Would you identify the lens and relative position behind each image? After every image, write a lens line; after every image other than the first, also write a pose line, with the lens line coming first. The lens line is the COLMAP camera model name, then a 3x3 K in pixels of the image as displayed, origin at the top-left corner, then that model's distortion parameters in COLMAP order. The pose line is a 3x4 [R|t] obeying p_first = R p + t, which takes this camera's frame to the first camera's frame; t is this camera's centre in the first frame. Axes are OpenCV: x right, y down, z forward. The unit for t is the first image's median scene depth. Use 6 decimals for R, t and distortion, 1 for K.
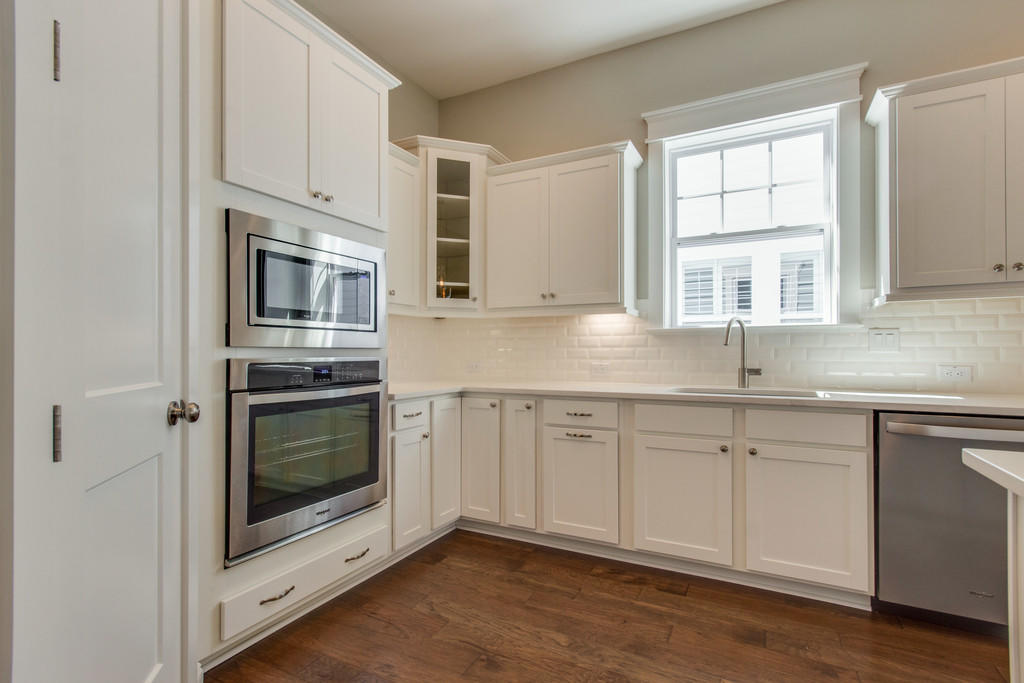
lens RADIAL K [[476.1, 0, 521.5], [0, 476.1, 348.7], [0, 0, 1]] dist [-0.002386, -0.000075]
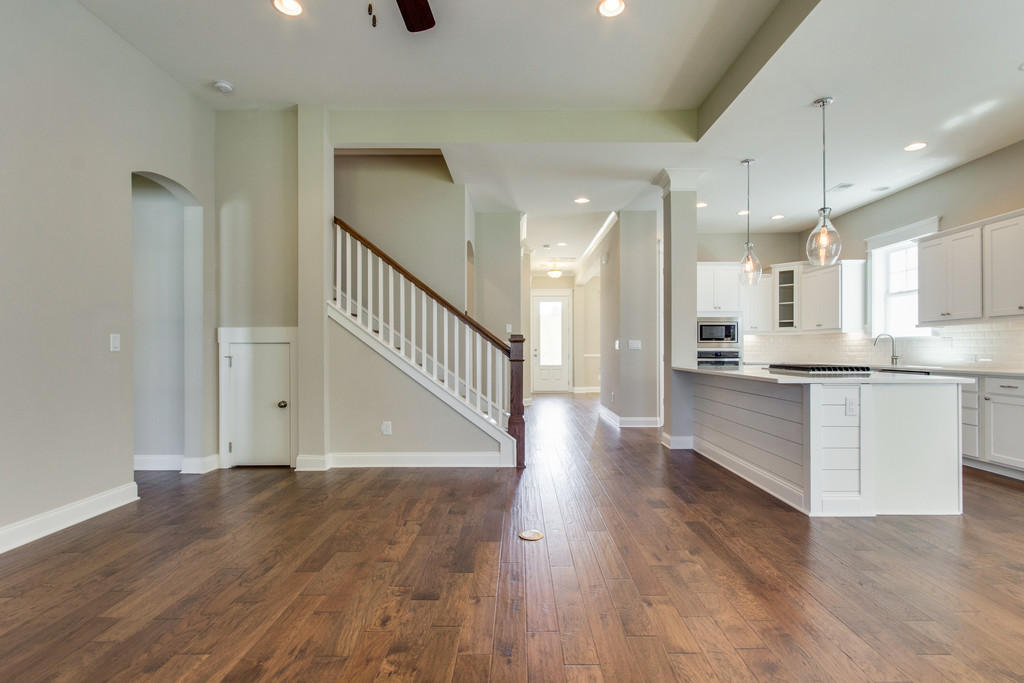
lens RADIAL K [[476.1, 0, 521.5], [0, 476.1, 348.7], [0, 0, 1]] dist [-0.002386, -0.000075]
pose [[0.461610, -0.000108, -0.887083, 1.418387], [0.007946, 0.999960, 0.004013, -0.013970], [0.887048, -0.008901, 0.461592, -1.361331]]
